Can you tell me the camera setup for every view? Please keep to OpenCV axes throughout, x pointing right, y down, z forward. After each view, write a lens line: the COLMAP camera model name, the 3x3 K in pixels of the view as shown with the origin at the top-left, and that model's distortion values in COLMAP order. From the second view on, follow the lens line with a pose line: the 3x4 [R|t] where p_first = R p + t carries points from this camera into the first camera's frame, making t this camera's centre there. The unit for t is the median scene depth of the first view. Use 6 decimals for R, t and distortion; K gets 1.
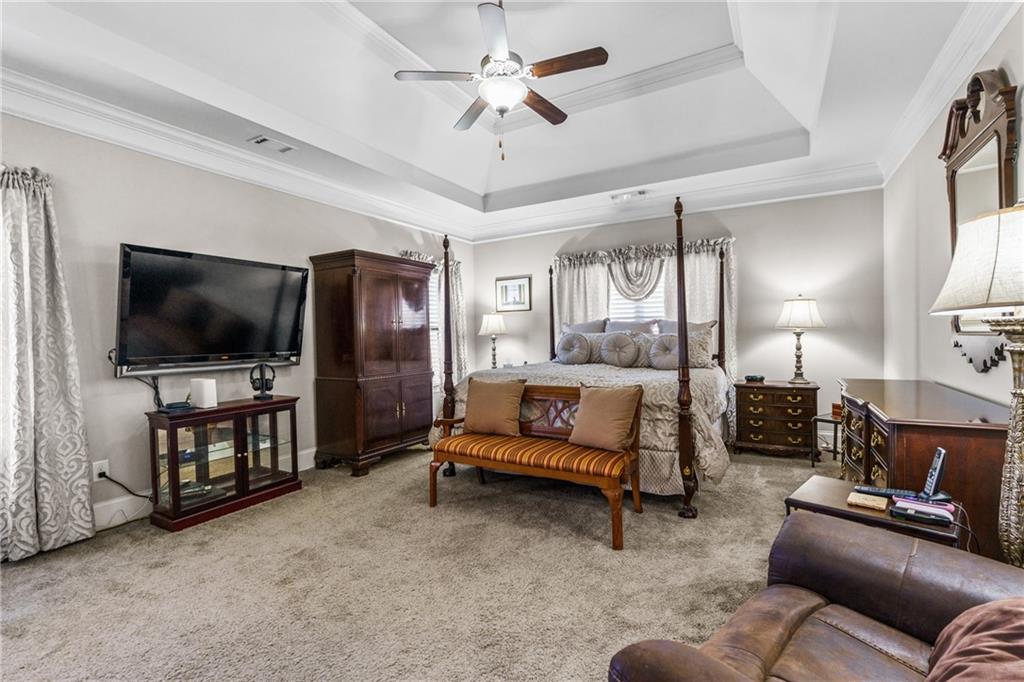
lens RADIAL K [[464.4, 0, 511.2], [0, 464.4, 340.3], [0, 0, 1]] dist [0.004942, 0.000769]
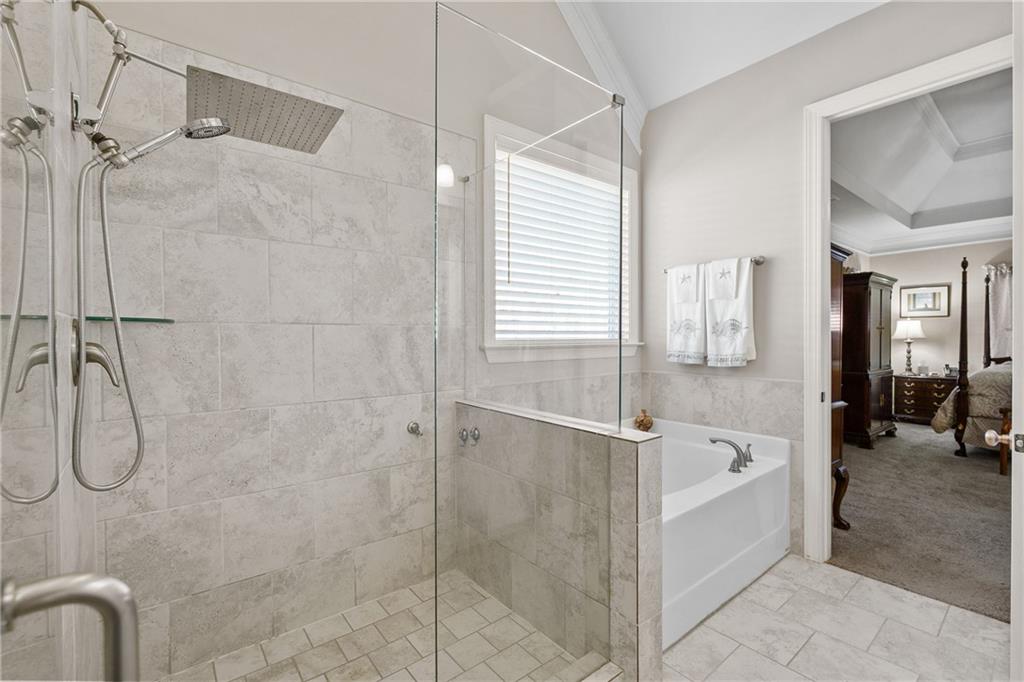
lens RADIAL K [[464.4, 0, 511.5], [0, 464.4, 341.7], [0, 0, 1]] dist [0.004942, 0.000769]
pose [[0.939489, 0.015339, -0.342234, -1.116166], [-0.014716, 0.999882, 0.004418, 0.007383], [0.342262, 0.000885, 0.939604, -0.737034]]
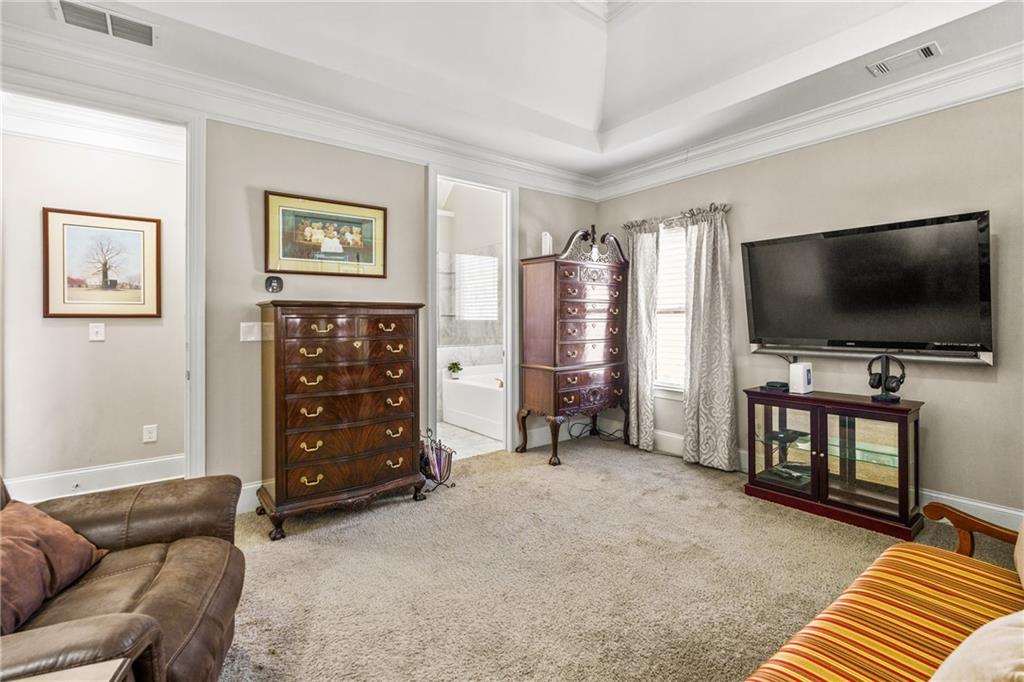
lens RADIAL K [[464.4, 0, 521.1], [0, 464.4, 319.2], [0, 0, 1]] dist [0.004942, 0.000769]
pose [[-0.380511, 0.012603, -0.924691, 0.437552], [-0.000593, 0.999904, 0.013872, -0.021514], [0.924776, 0.005827, -0.380467, 0.784683]]
